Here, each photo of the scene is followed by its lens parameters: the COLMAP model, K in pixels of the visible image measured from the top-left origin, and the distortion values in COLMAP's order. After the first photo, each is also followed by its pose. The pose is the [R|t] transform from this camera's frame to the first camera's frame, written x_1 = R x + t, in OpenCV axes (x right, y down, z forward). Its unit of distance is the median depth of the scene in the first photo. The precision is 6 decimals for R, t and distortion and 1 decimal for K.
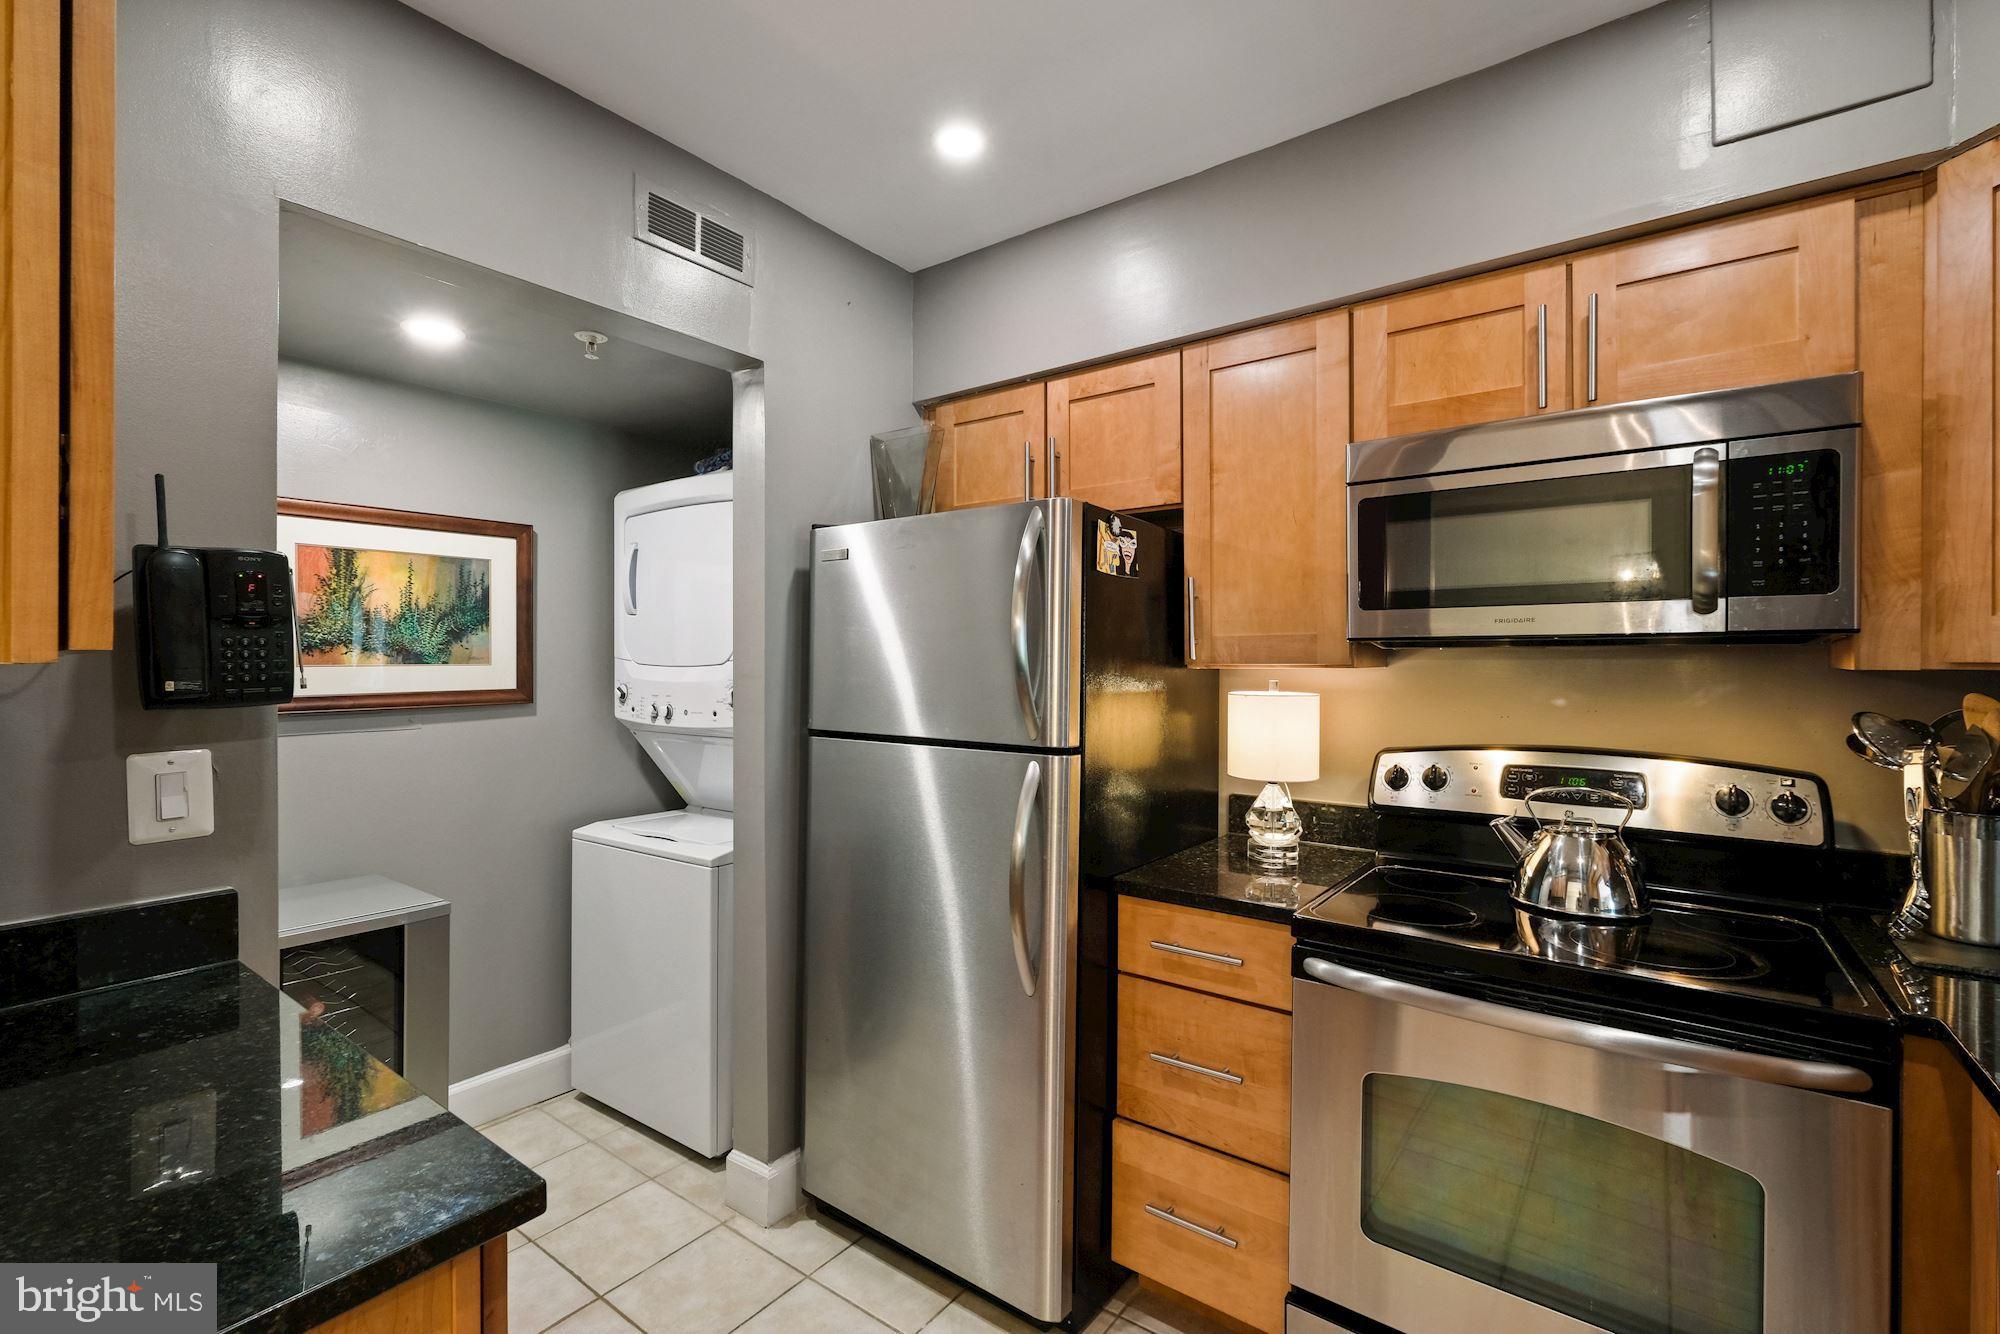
lens RADIAL K [[878.0, 0, 998.8], [0, 878.0, 656.3], [0, 0, 1]] dist [0.003046, -0.000024]
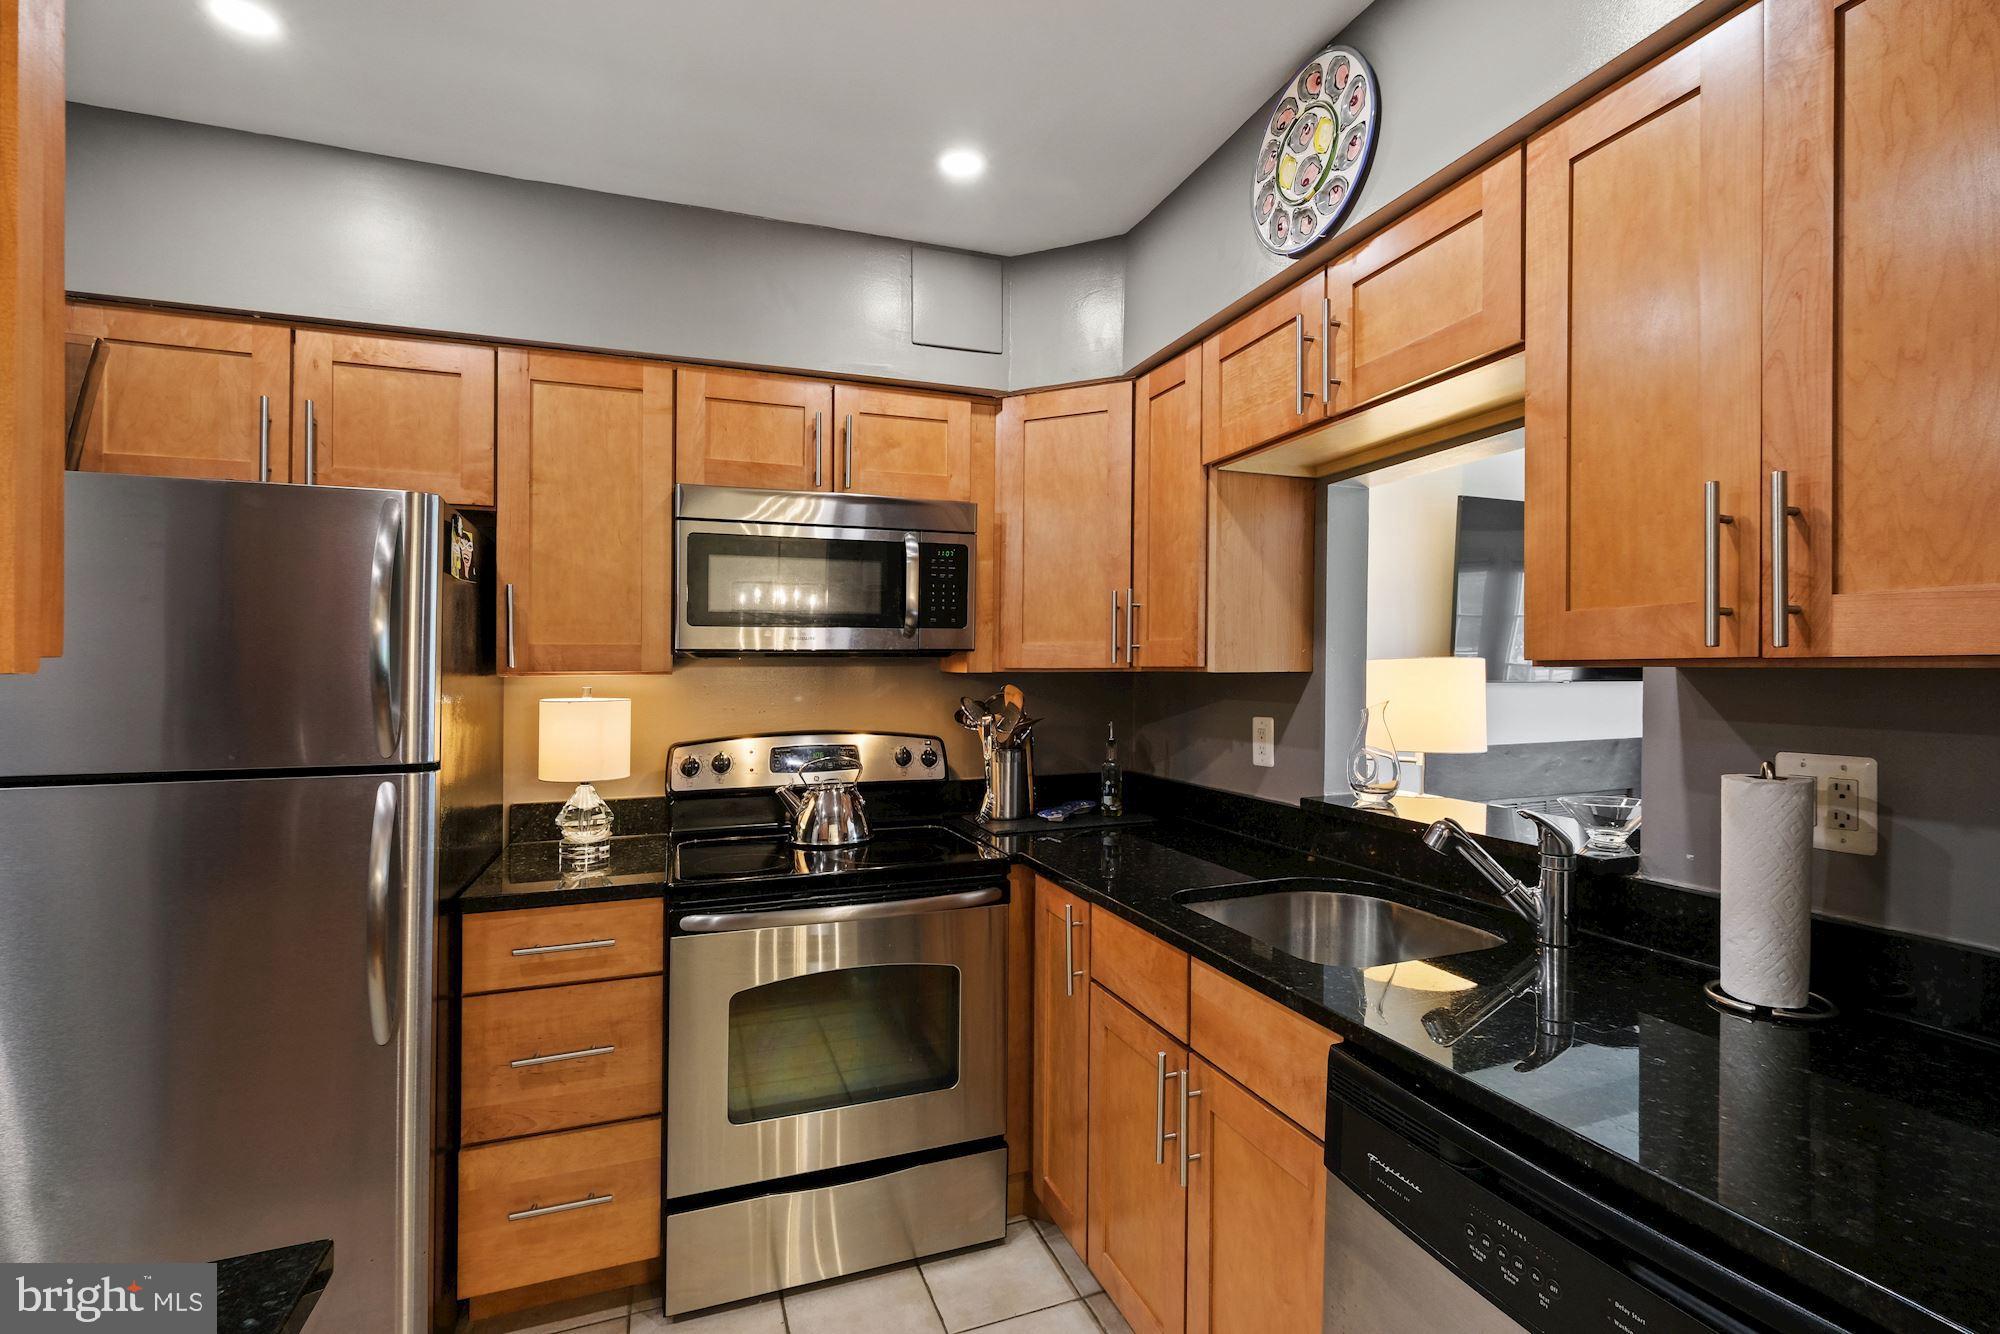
lens RADIAL K [[913.3, 0, 1019.1], [0, 913.3, 680.2], [0, 0, 1]] dist [-0.000443, -0.000422]
pose [[0.532718, -0.012663, 0.846198, -0.394603], [-0.000389, 0.999884, 0.015208, 0.002289], [-0.846293, -0.008431, 0.532651, -0.036141]]
